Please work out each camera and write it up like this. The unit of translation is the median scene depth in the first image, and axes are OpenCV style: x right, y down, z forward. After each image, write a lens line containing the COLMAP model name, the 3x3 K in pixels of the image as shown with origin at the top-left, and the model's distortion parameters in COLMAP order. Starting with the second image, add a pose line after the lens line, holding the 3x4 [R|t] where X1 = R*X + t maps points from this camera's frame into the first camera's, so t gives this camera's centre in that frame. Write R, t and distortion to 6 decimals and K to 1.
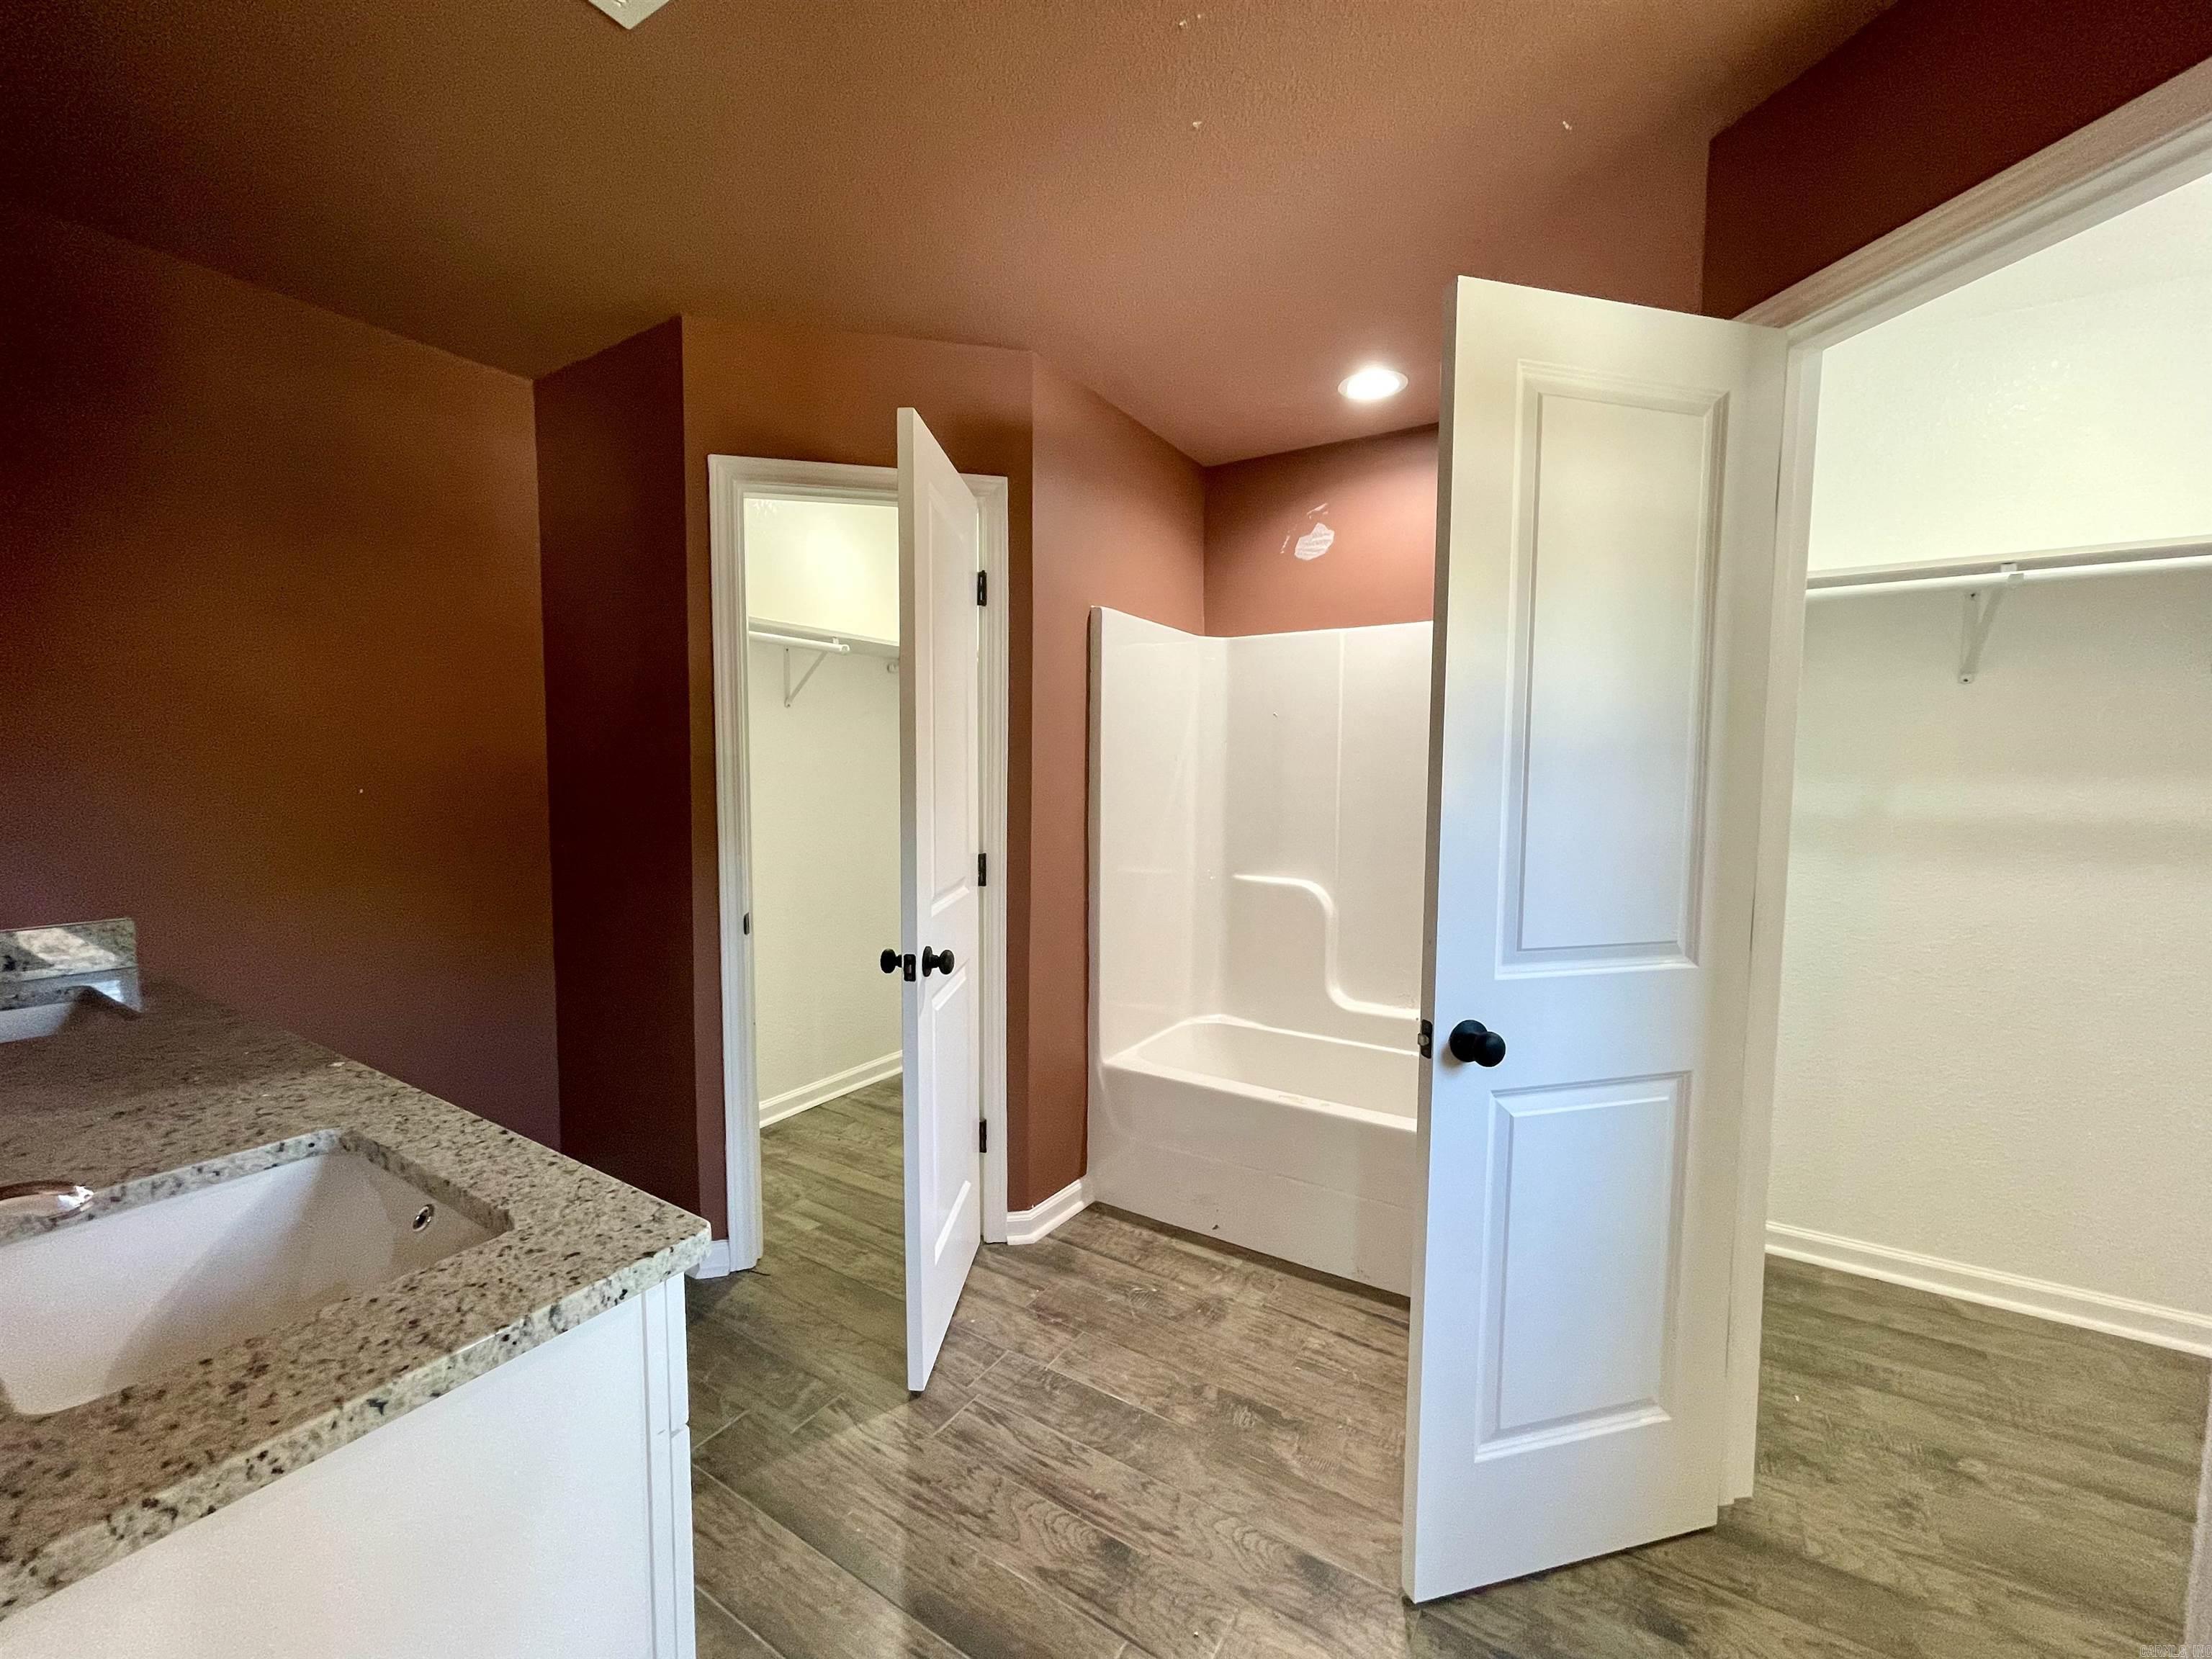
lens RADIAL K [[891.6, 0, 1045.5], [0, 891.6, 841.0], [0, 0, 1]] dist [0.000322, -0.000696]
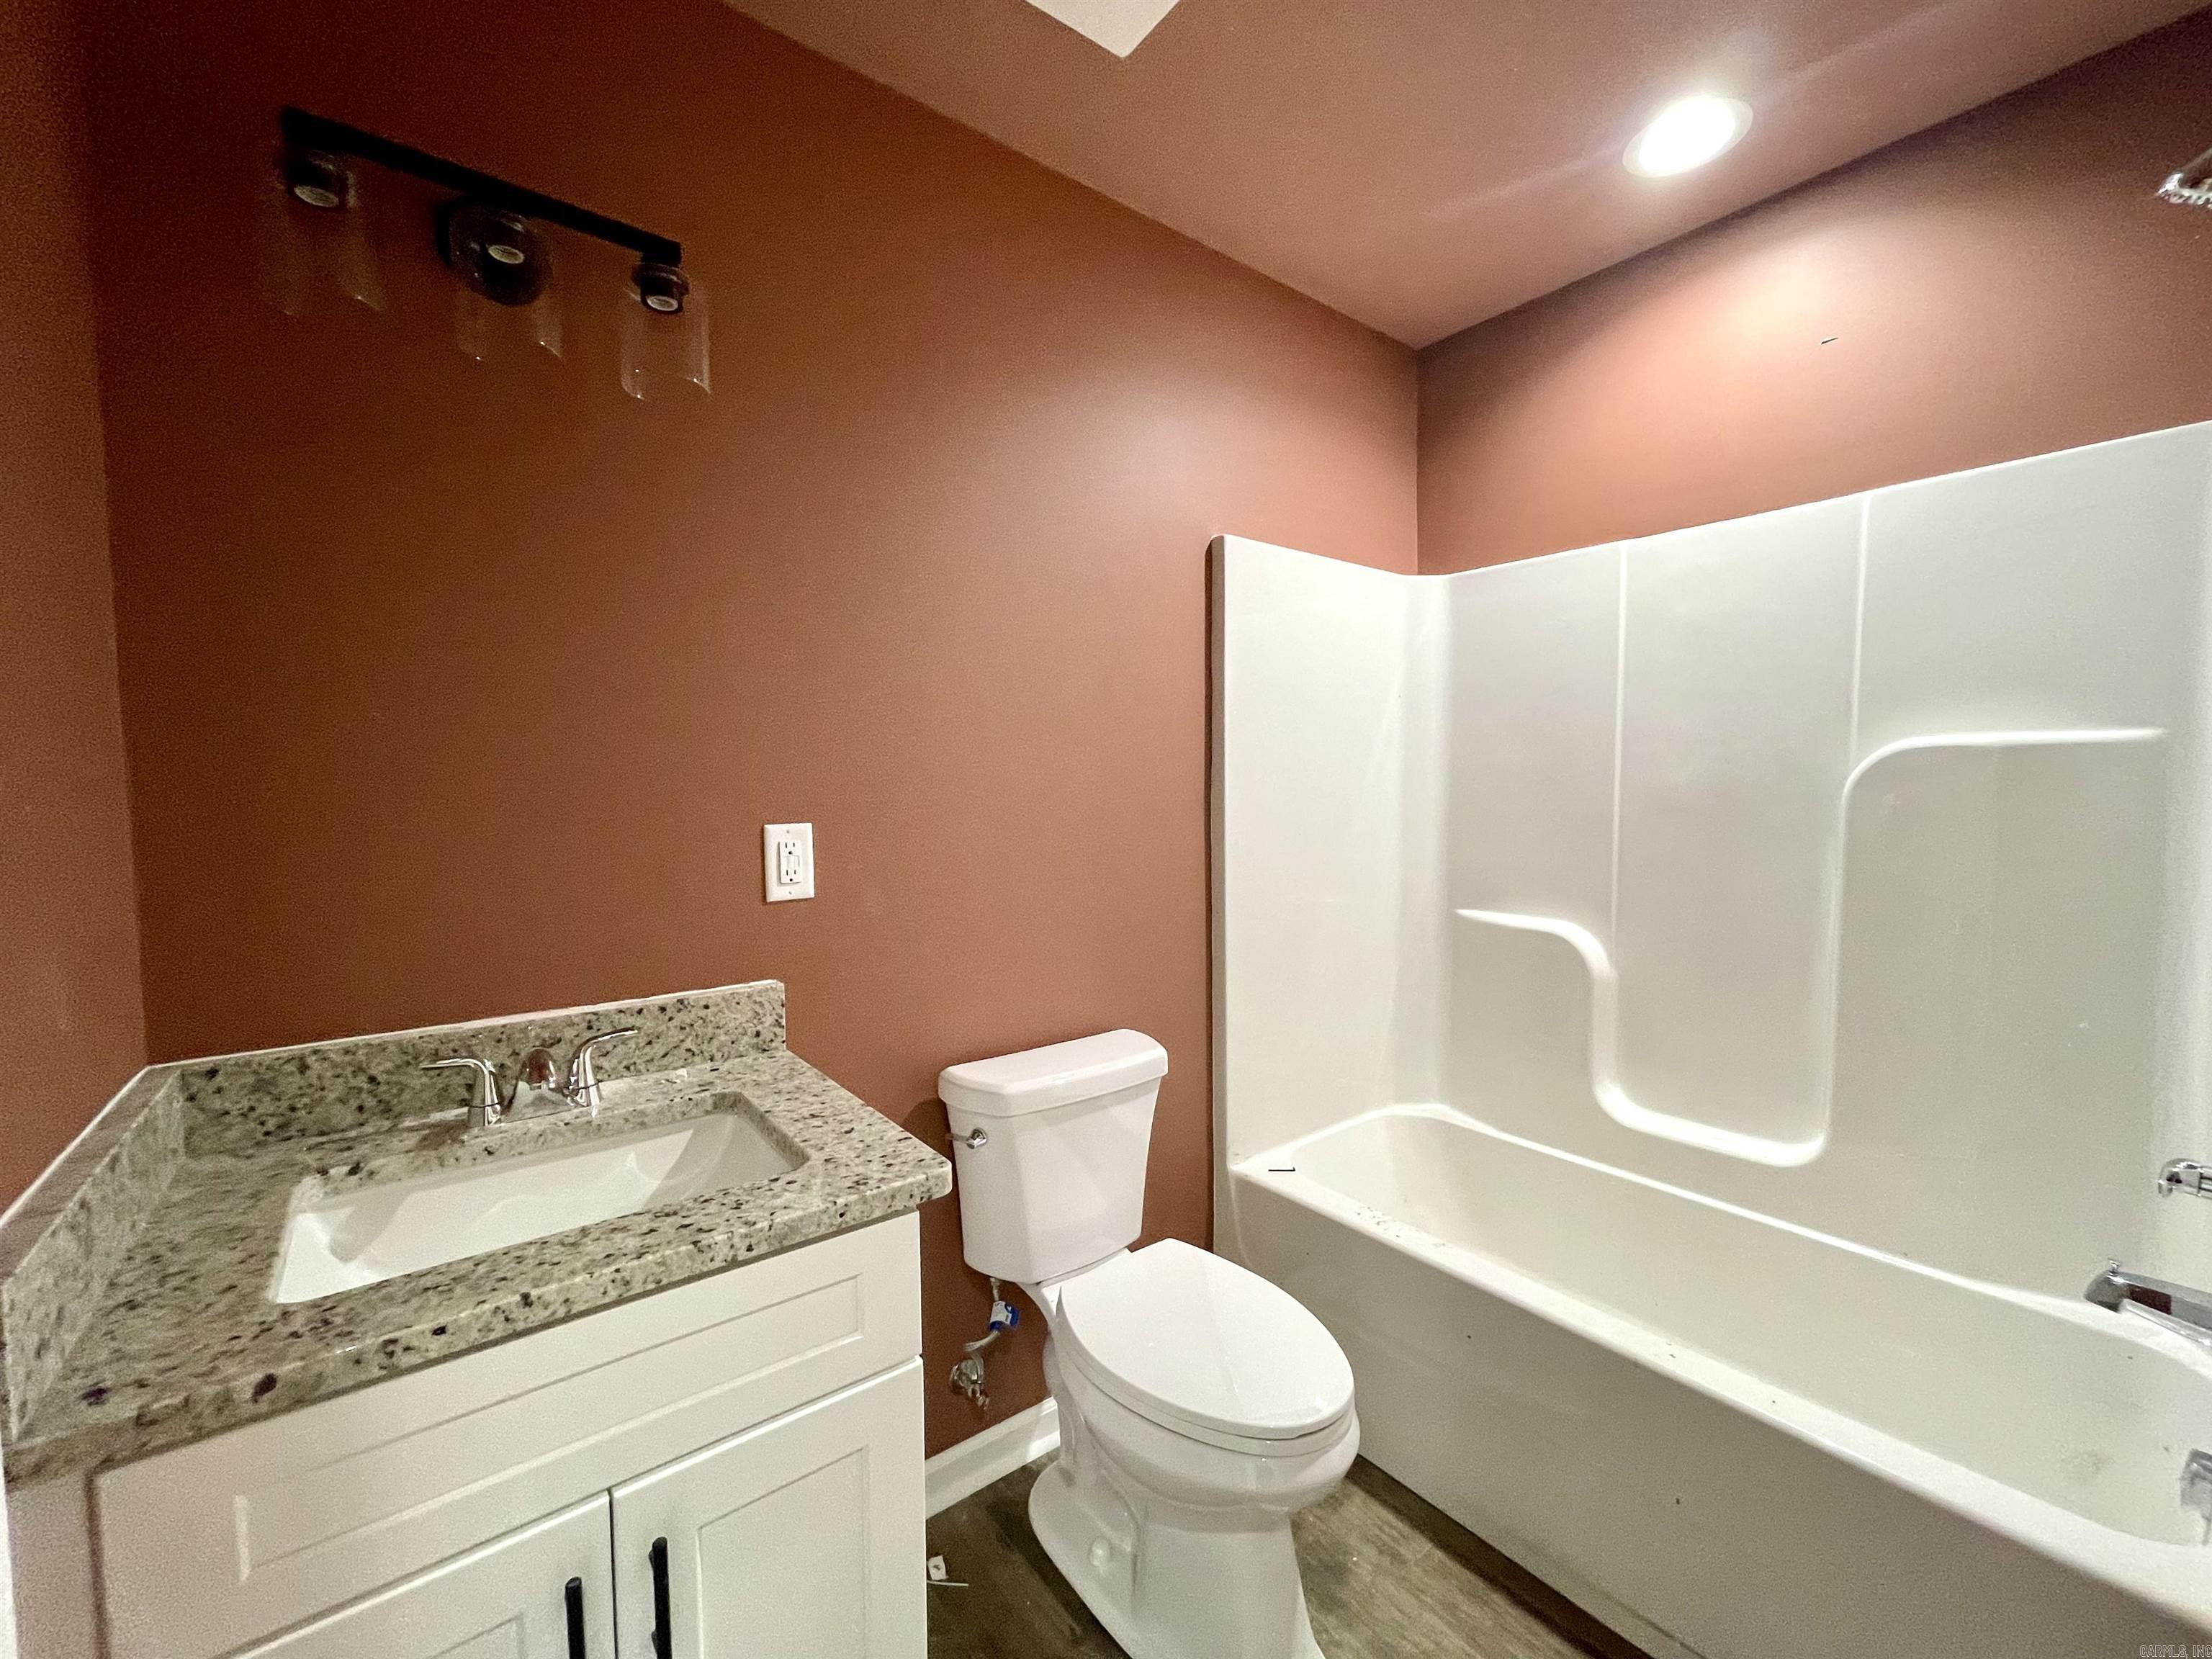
lens RADIAL K [[891.6, 0, 1092.2], [0, 891.6, 841.9], [0, 0, 1]] dist [0.000322, -0.000696]
pose [[0.948266, 0.008819, -0.317355, 0.162382], [-0.011630, 0.999908, -0.006964, -0.007001], [0.317264, 0.010294, 0.948281, 0.241895]]
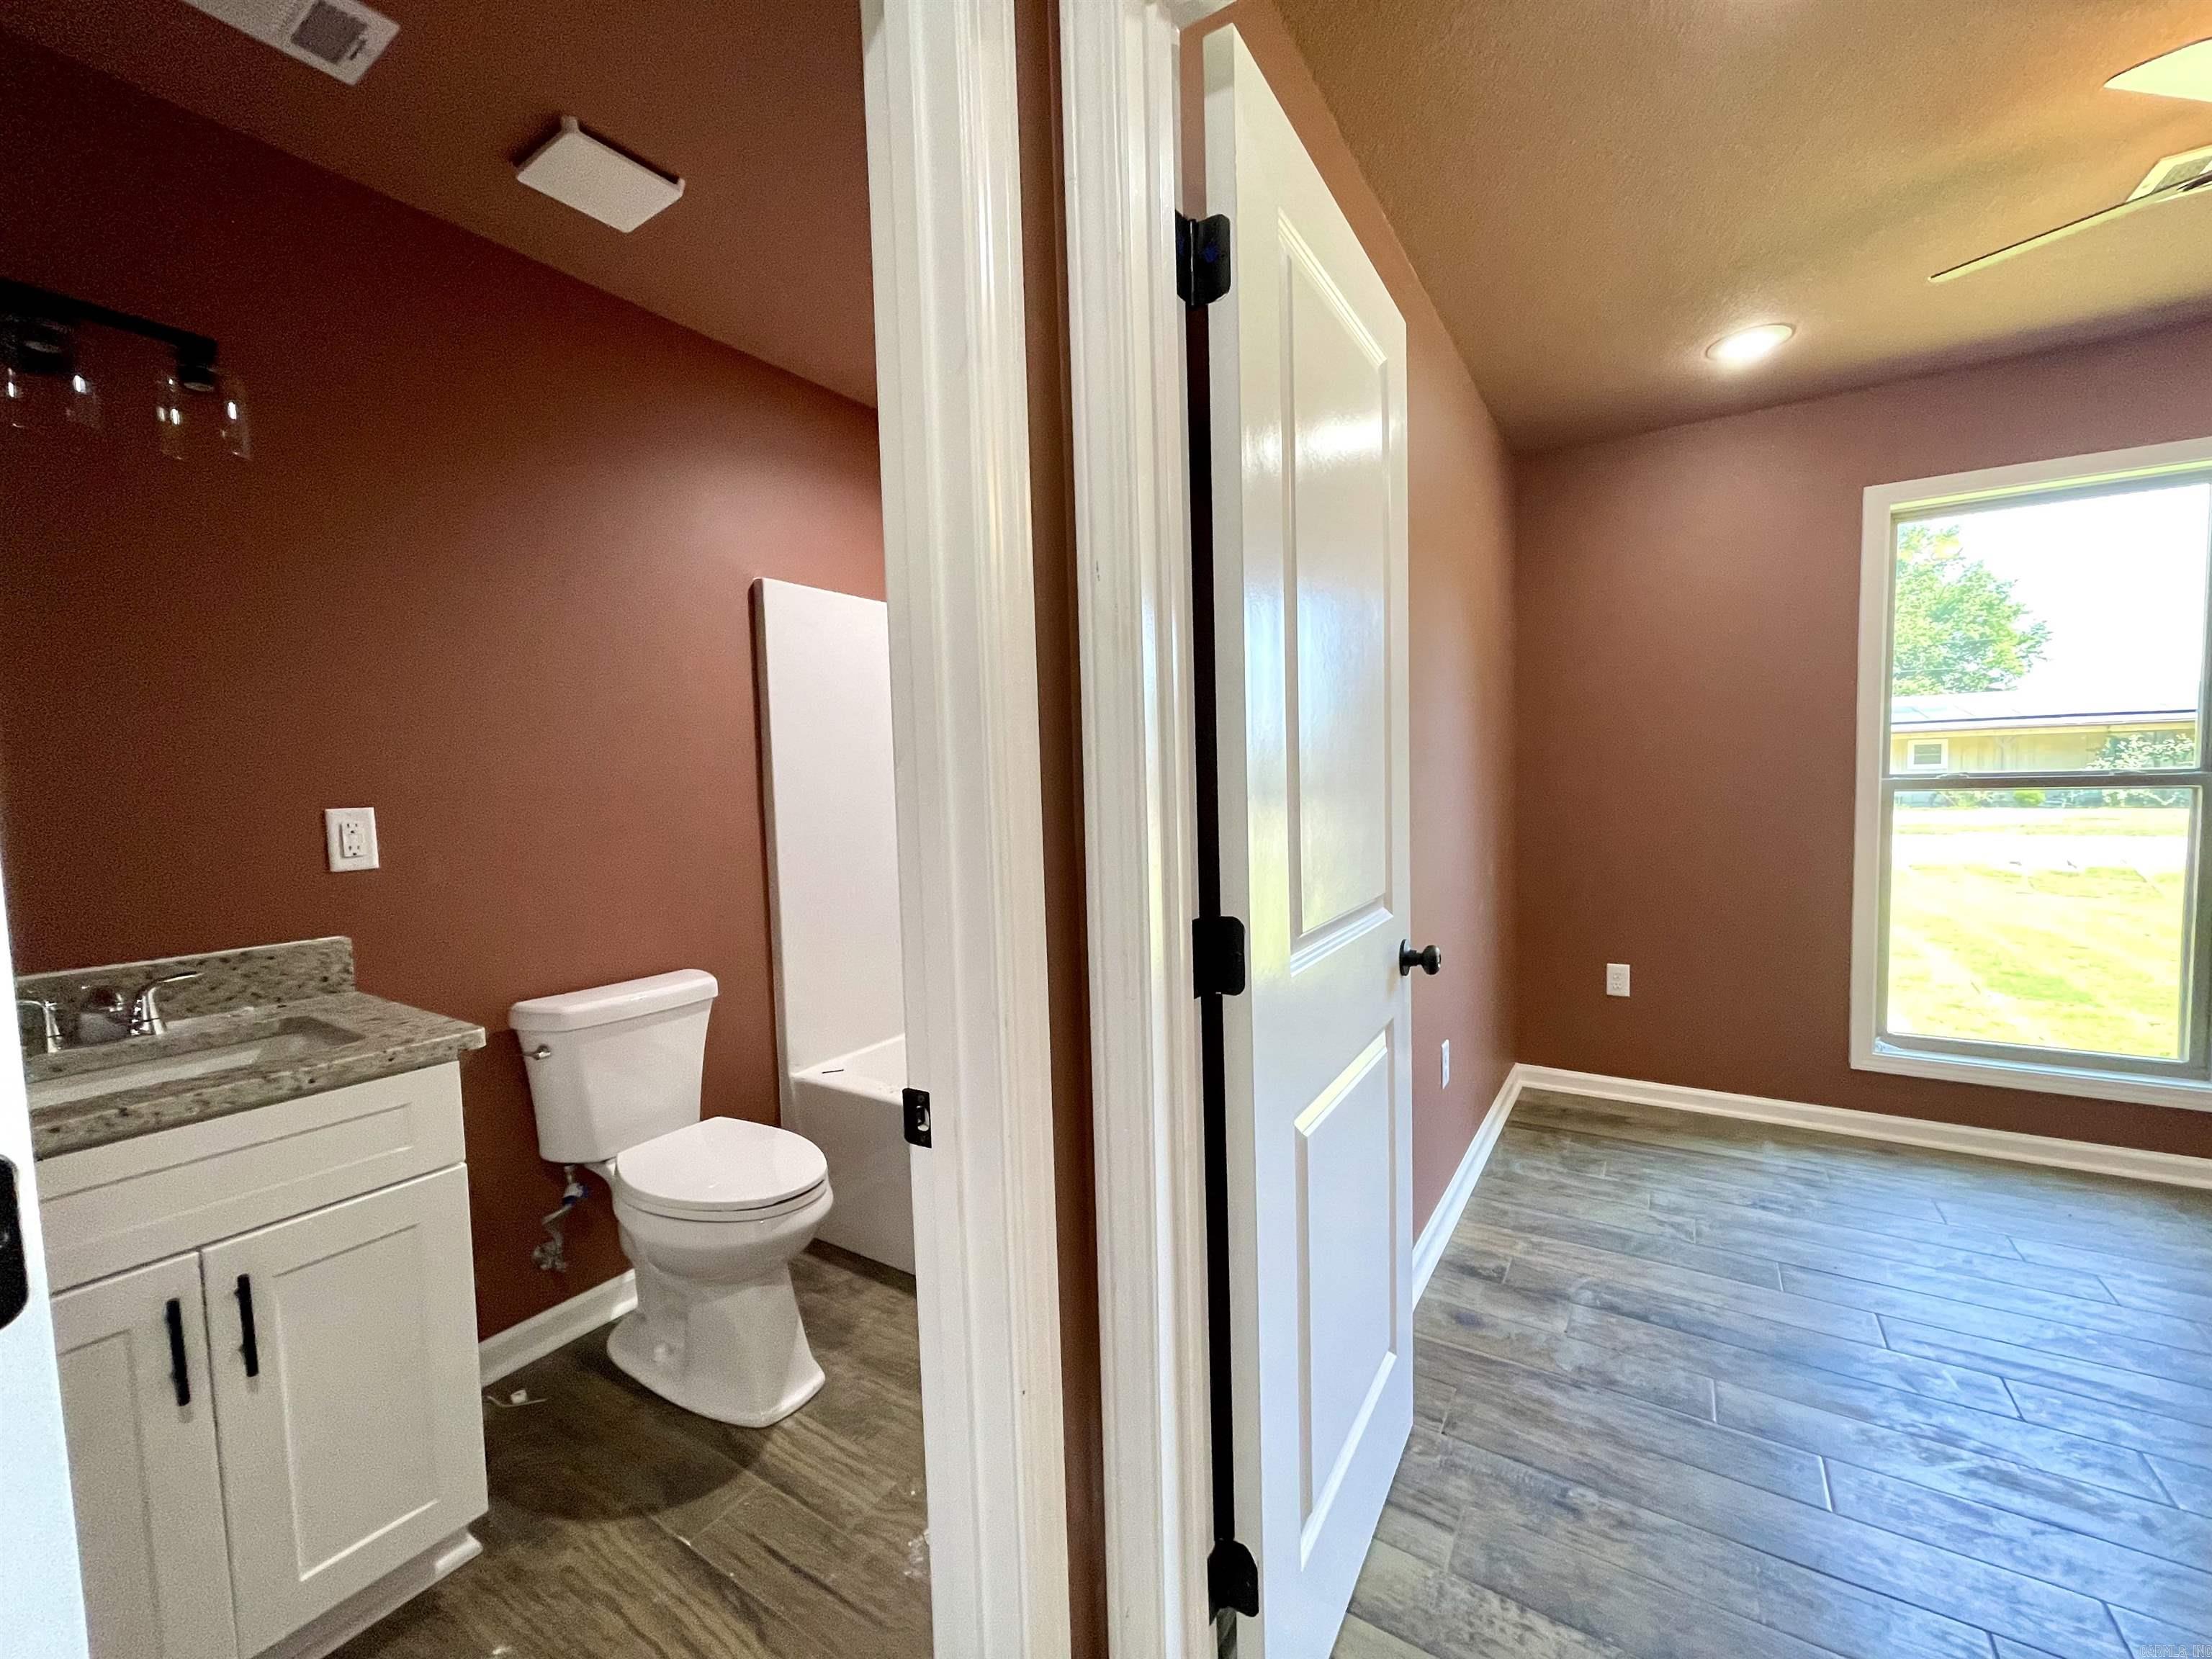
lens RADIAL K [[891.6, 0, 1092.8], [0, 891.6, 845.3], [0, 0, 1]] dist [0.000322, -0.000696]
pose [[0.999406, -0.031873, 0.013085, 0.323729], [0.031949, 0.999474, -0.005639, 0.024364], [-0.012899, 0.006054, 0.999898, 0.065912]]
